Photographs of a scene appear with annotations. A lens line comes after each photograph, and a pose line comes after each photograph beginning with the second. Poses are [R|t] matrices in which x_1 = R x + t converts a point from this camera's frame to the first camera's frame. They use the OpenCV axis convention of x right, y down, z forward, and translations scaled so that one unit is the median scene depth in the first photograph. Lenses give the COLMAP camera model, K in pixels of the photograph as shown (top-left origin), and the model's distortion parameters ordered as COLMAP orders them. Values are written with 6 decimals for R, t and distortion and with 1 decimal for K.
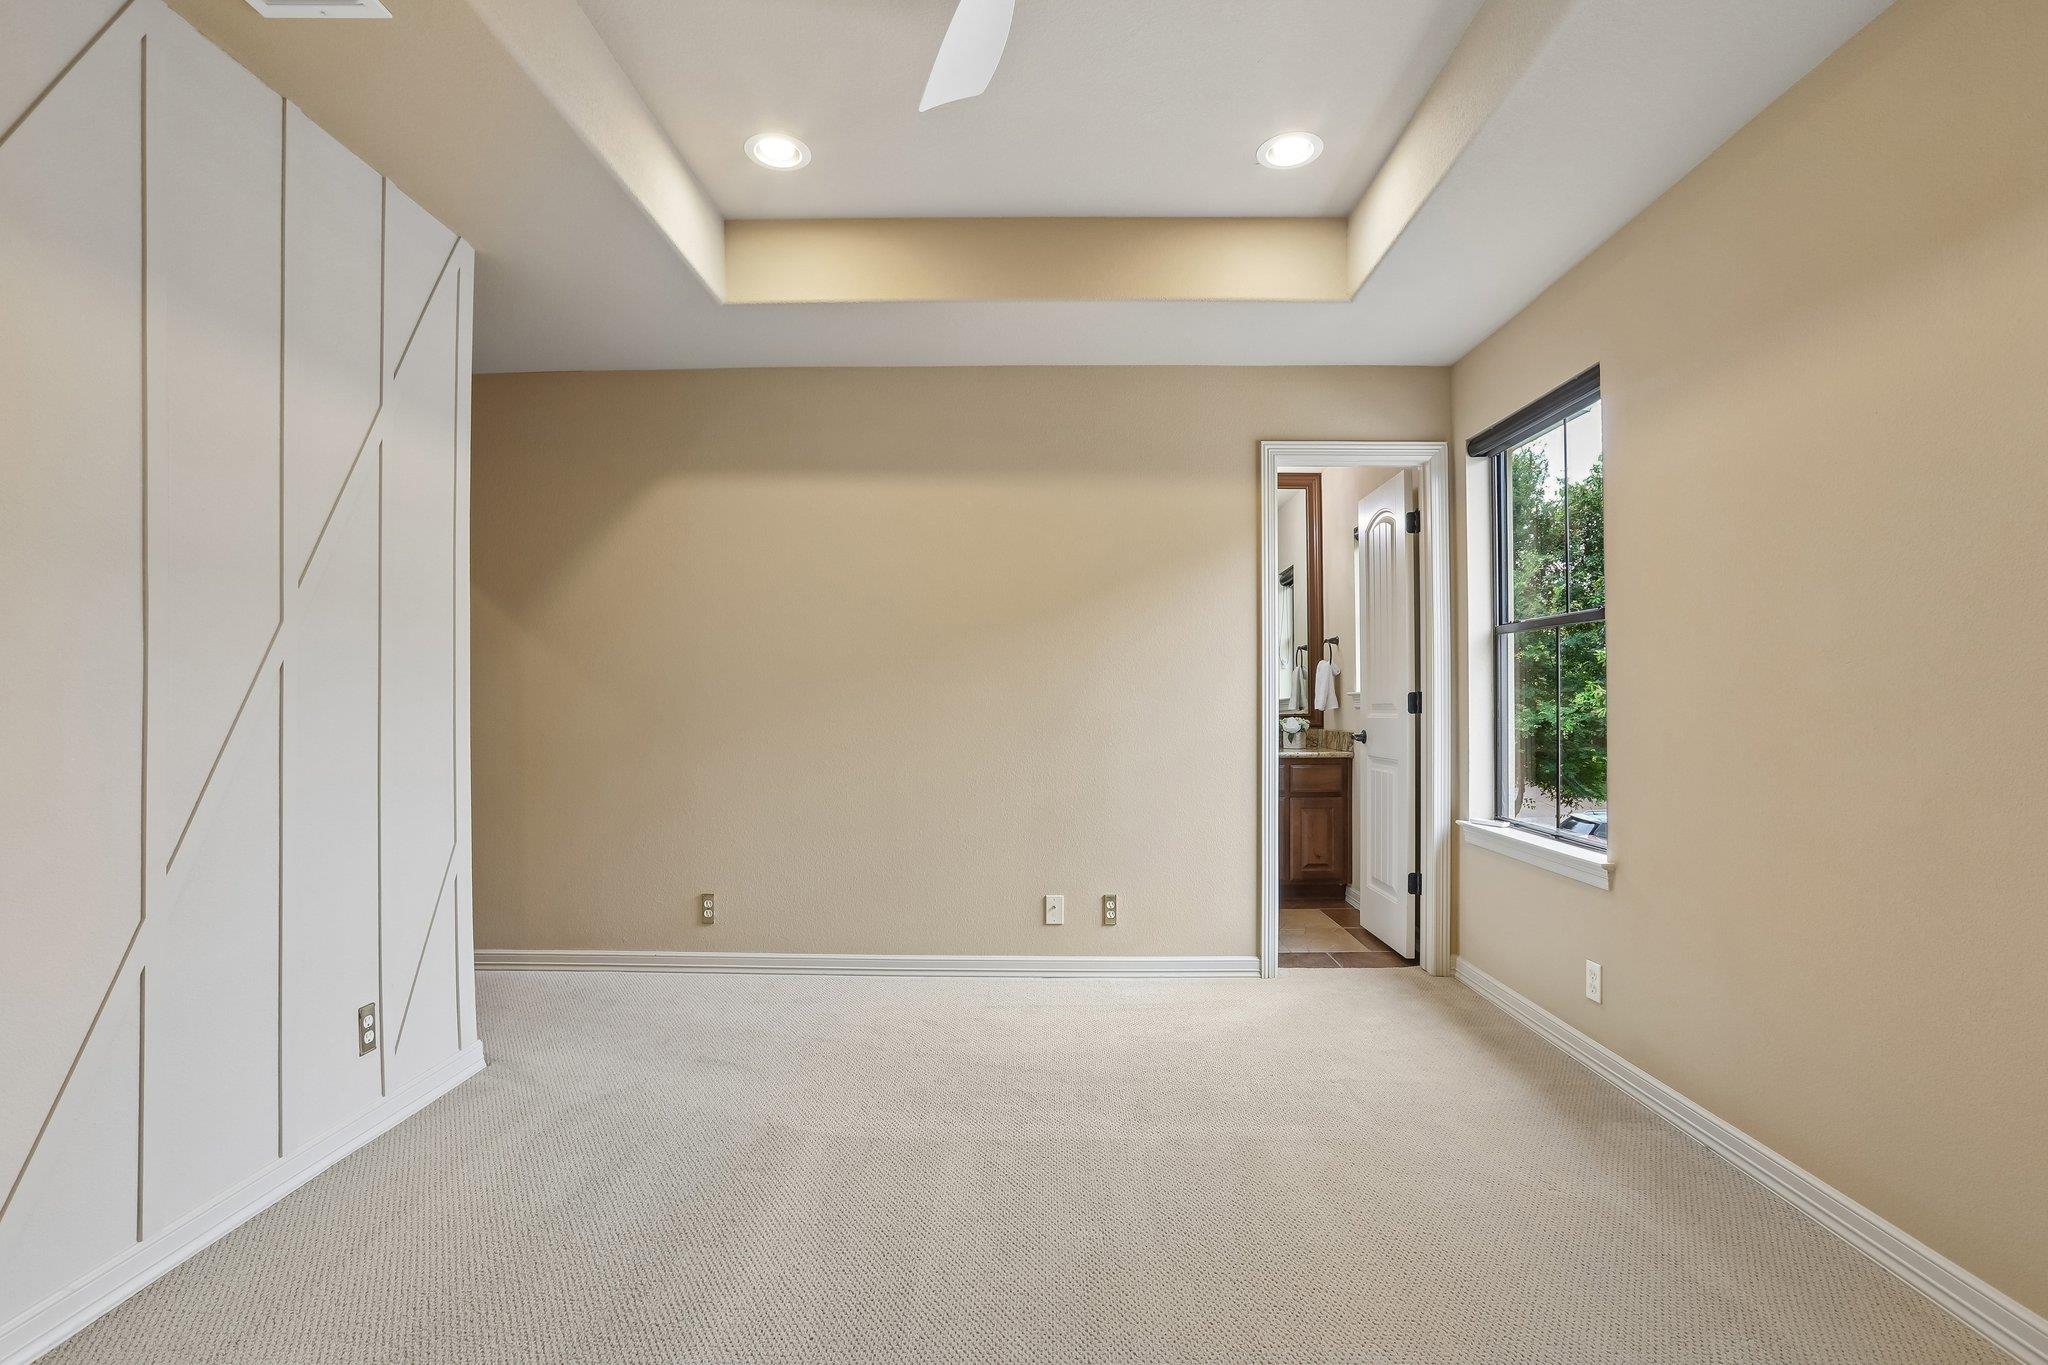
lens RADIAL K [[926.3, 0, 1020.4], [0, 926.3, 692.9], [0, 0, 1]] dist [-0.000028, 0.000424]
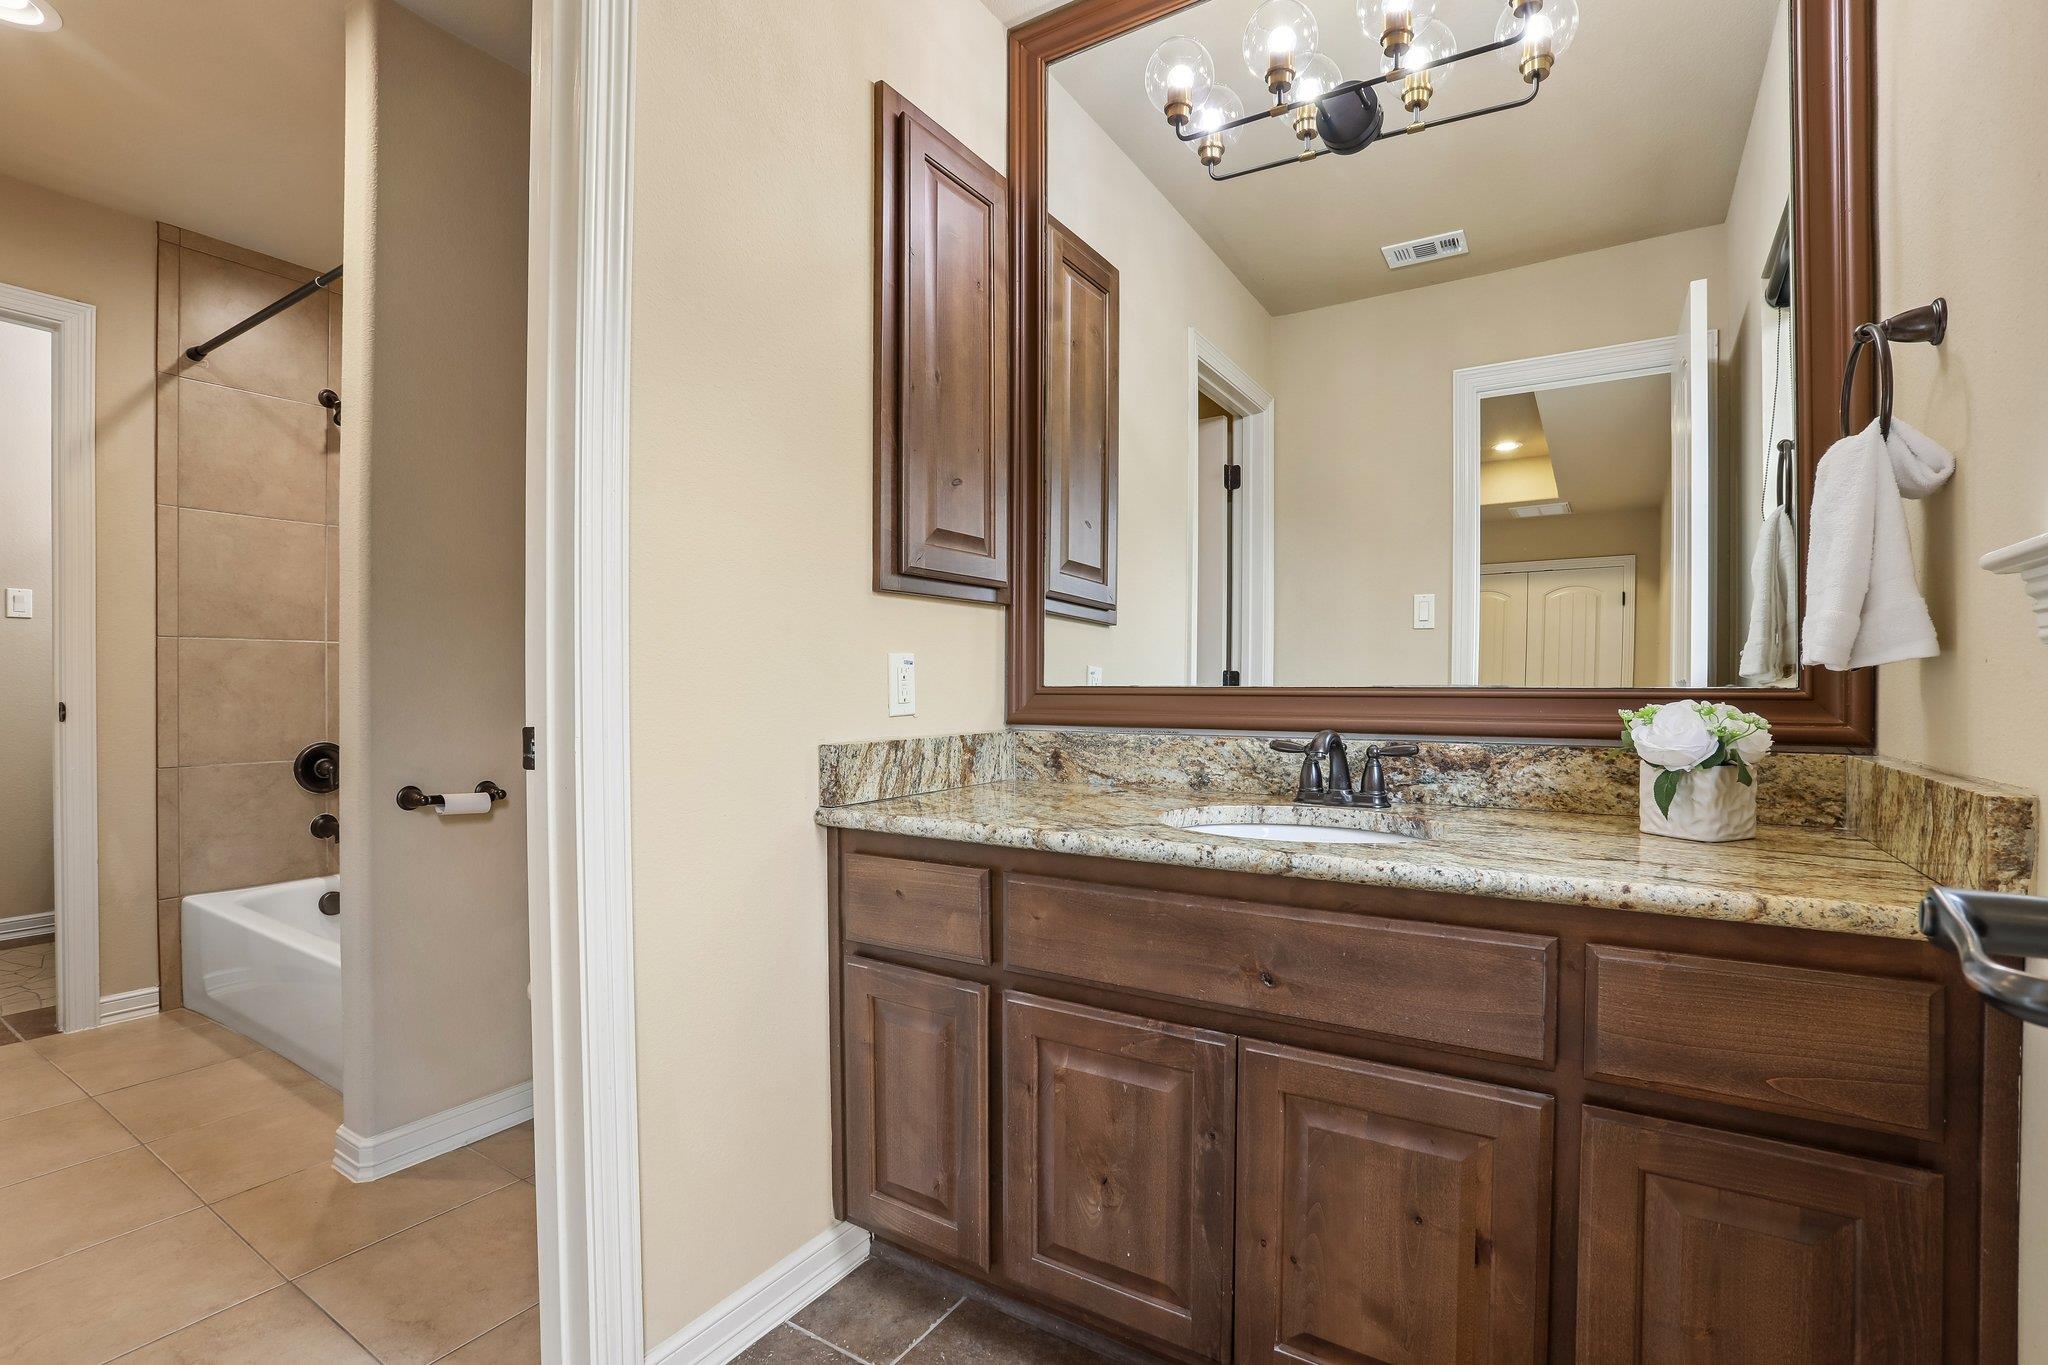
lens RADIAL K [[926.3, 0, 1020.4], [0, 926.3, 692.9], [0, 0, 1]] dist [-0.000028, 0.000424]
pose [[0.859390, 0.003786, -0.511307, 0.272676], [0.001422, 0.999951, 0.009795, 0.021616], [0.511319, -0.009145, 0.859342, 0.723970]]
